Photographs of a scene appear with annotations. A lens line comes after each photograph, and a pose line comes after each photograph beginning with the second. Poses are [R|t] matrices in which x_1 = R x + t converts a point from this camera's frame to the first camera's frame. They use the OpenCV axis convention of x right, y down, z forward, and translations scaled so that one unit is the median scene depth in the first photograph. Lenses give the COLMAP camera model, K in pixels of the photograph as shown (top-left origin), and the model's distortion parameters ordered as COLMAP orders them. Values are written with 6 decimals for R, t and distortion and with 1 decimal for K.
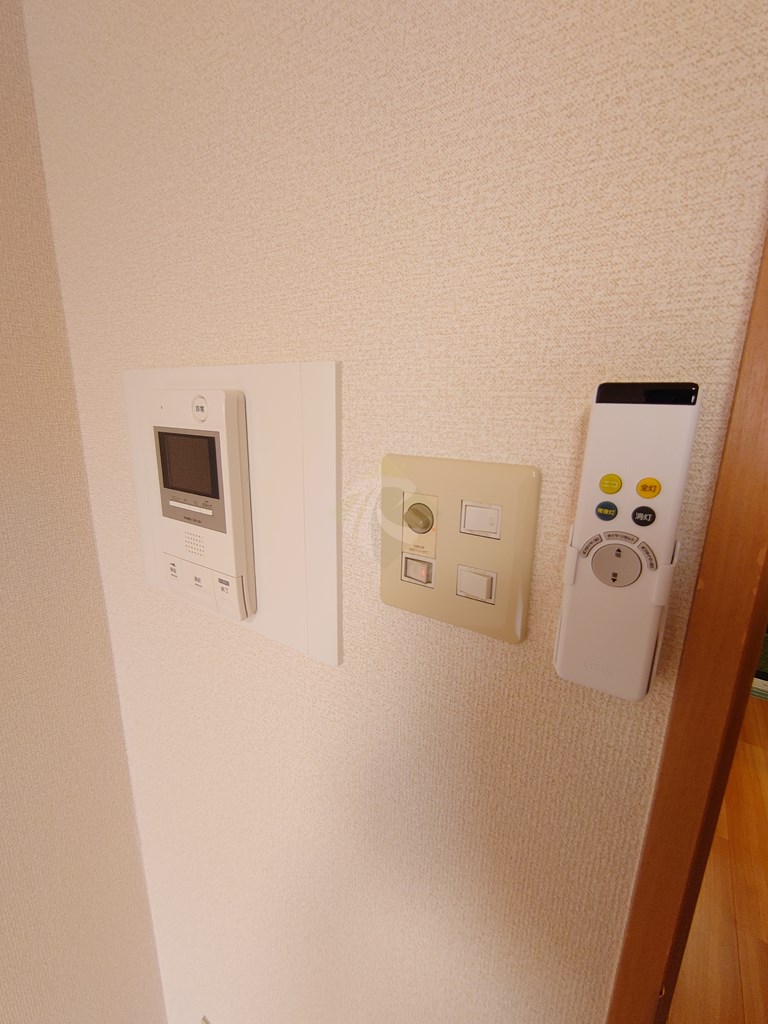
lens RADIAL K [[438.5, 0, 384.0], [0, 438.5, 512.0], [0, 0, 1]] dist [-0.001008, -0.001155]
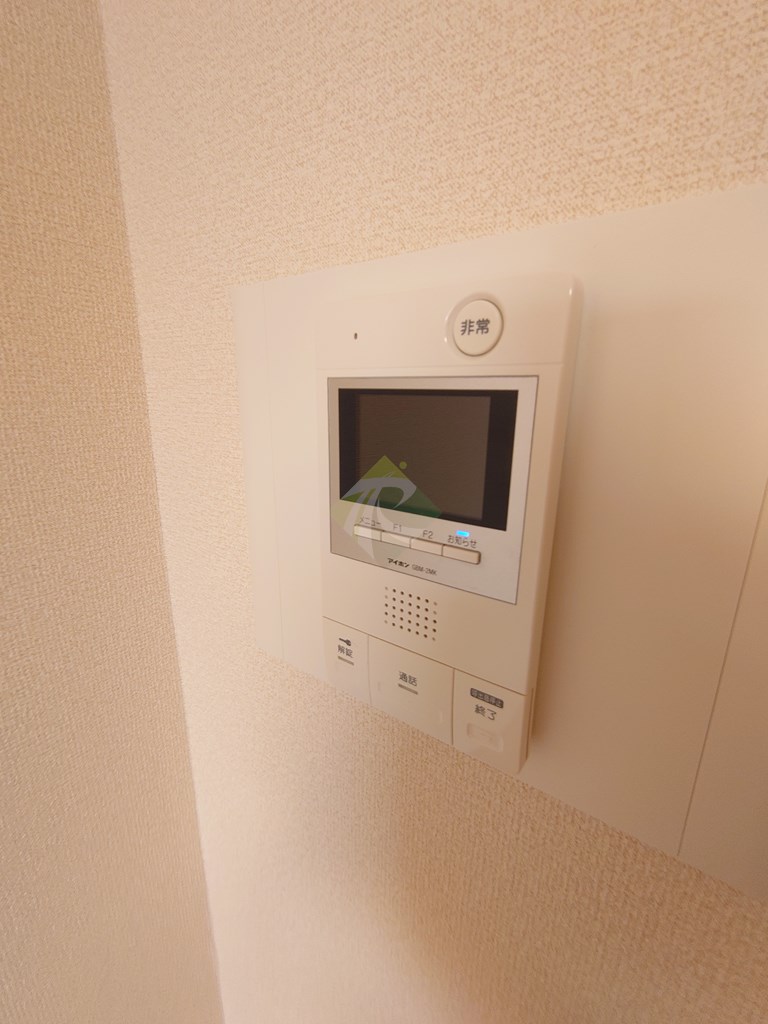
lens RADIAL K [[438.5, 0, 384.0], [0, 438.5, 512.0], [0, 0, 1]] dist [-0.001008, -0.001155]
pose [[0.999582, 0.001798, -0.028866, -0.378012], [-0.001215, 0.999795, 0.020208, -0.044739], [0.028896, -0.020164, 0.999379, 0.421337]]
